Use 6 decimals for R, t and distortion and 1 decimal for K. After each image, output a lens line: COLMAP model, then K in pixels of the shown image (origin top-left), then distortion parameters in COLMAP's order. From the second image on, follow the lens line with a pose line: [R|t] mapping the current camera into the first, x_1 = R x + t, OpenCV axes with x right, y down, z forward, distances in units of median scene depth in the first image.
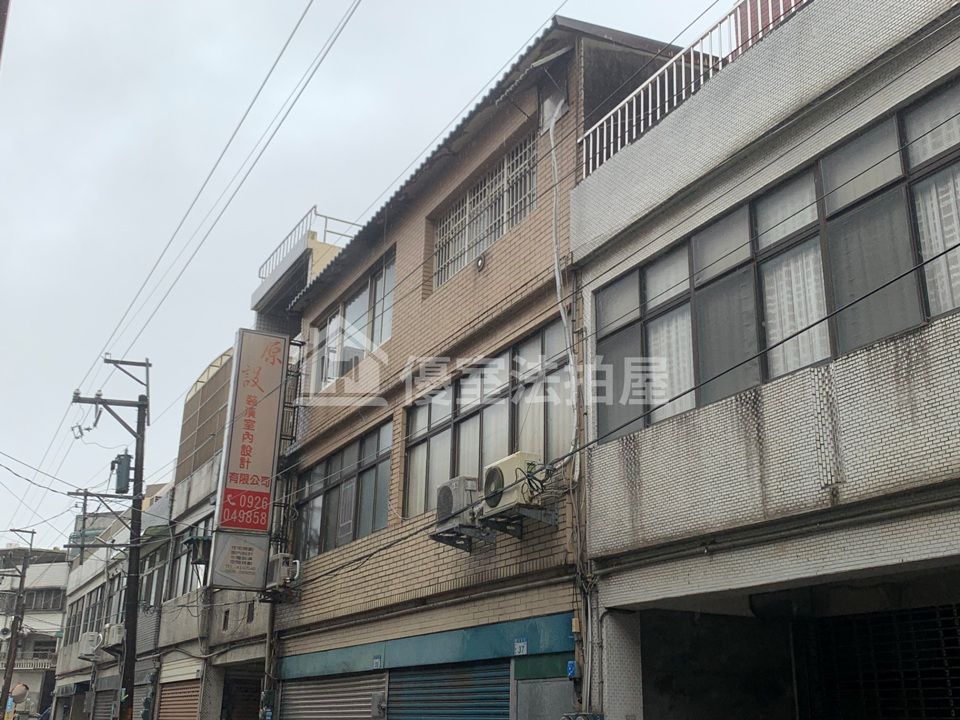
lens RADIAL K [[1049.5, 0, 474.4], [0, 1049.5, 338.8], [0, 0, 1]] dist [0.198840, -0.650988]
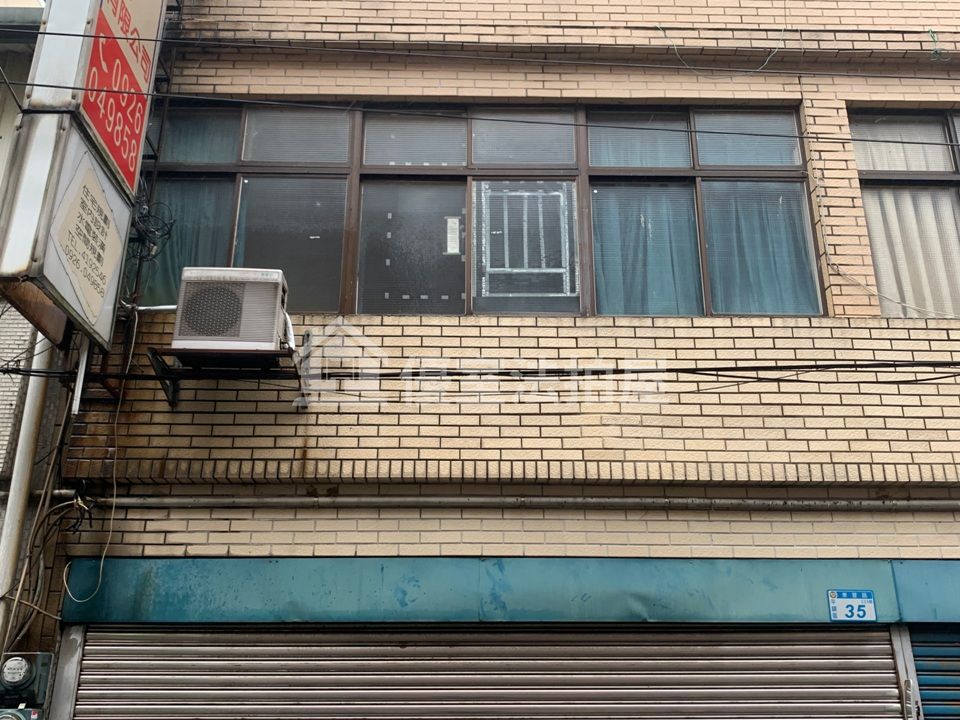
lens RADIAL K [[990.6, 0, 487.0], [0, 990.6, 357.2], [0, 0, 1]] dist [0.173403, -0.524447]
pose [[0.430711, 0.328841, 0.840447, -0.444259], [-0.299432, 0.930573, -0.210652, 0.292849], [-0.851369, -0.160927, 0.499274, 0.812733]]
